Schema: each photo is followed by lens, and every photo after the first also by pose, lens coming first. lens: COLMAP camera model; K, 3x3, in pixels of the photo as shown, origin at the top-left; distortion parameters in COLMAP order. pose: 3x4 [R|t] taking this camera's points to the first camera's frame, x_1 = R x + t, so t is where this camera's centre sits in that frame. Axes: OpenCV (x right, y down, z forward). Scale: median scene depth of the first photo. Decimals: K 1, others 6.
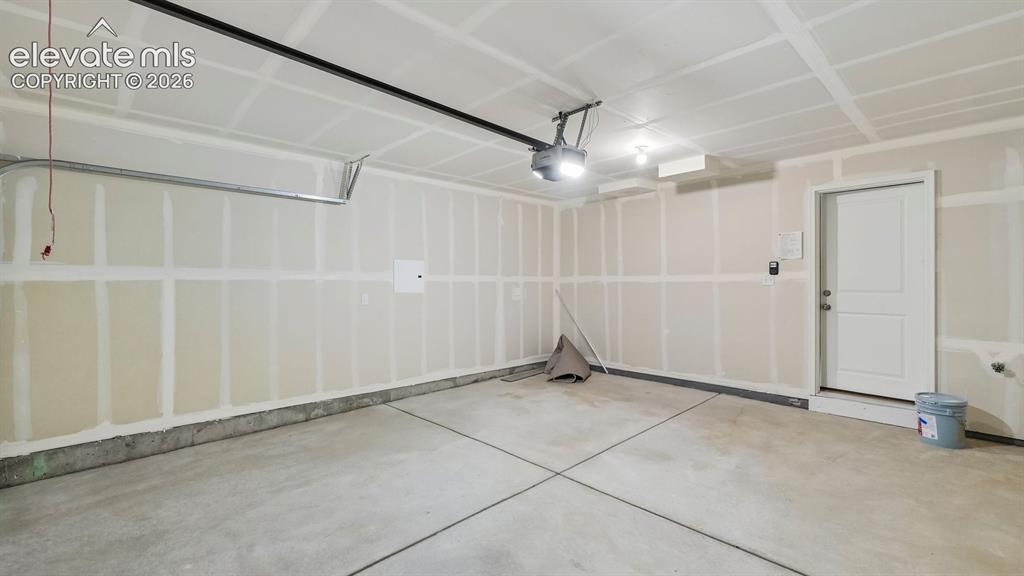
lens RADIAL K [[442.0, 0, 511.0], [0, 442.0, 282.0], [0, 0, 1]] dist [0.000105, 0.000402]
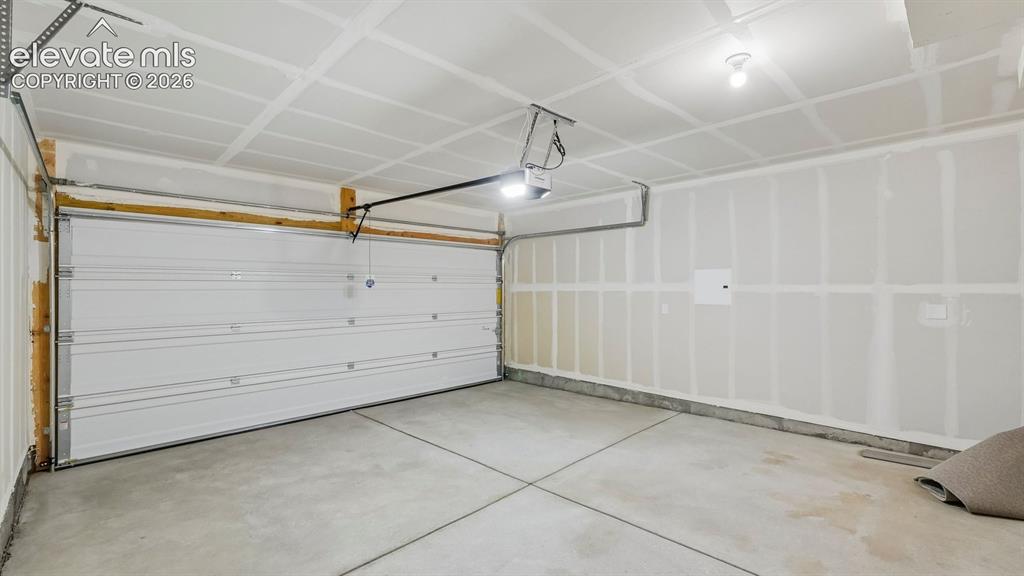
lens RADIAL K [[442.0, 0, 511.2], [0, 442.0, 290.3], [0, 0, 1]] dist [0.000105, 0.000402]
pose [[0.016758, 0.010606, -0.999803, 0.781432], [0.008937, 0.999902, 0.010756, -0.021671], [0.999820, -0.009116, 0.016661, 0.647420]]
